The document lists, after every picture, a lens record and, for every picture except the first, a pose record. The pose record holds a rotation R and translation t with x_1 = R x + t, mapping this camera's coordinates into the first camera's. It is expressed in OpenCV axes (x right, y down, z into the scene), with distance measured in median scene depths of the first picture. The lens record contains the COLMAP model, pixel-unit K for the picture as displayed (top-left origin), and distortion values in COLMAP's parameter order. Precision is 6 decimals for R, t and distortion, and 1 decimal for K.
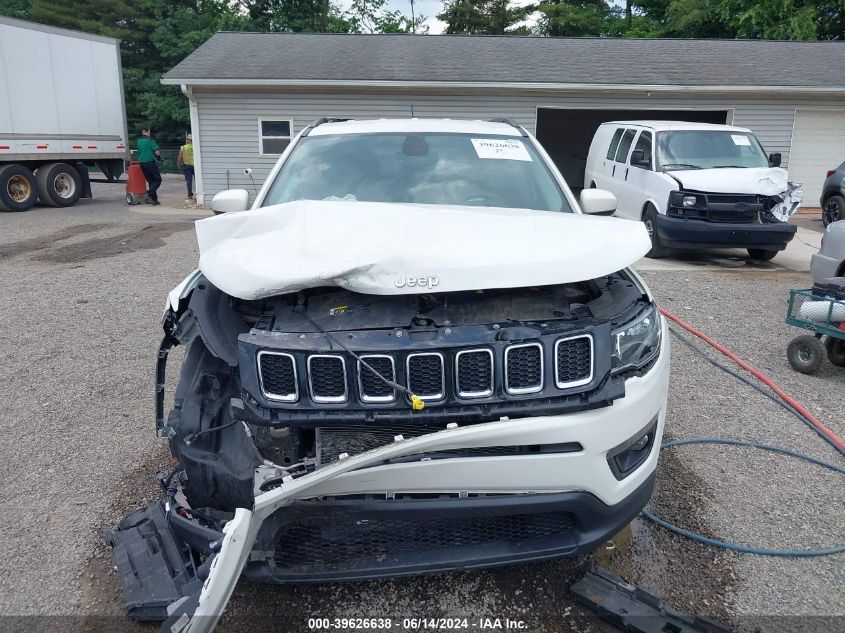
lens RADIAL K [[693.9, 0, 422.5], [0, 693.9, 316.5], [0, 0, 1]] dist [0.000479, 0.004055]
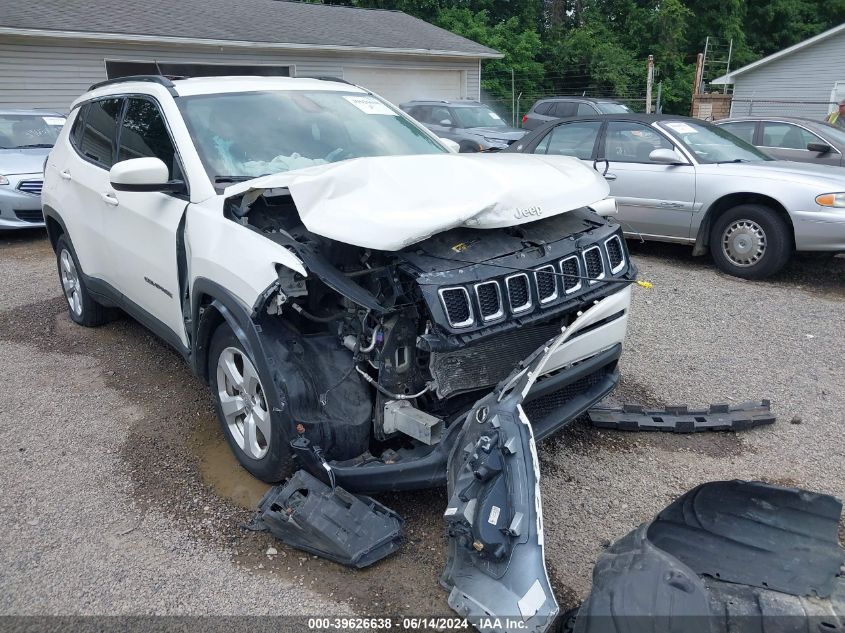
lens RADIAL K [[693.9, 0, 422.5], [0, 693.9, 316.5], [0, 0, 1]] dist [0.000479, 0.004055]
pose [[0.769131, -0.207494, 0.604470, -0.964146], [0.169845, 0.978178, 0.119665, -0.048990], [-0.616109, 0.010628, 0.787589, 0.109906]]
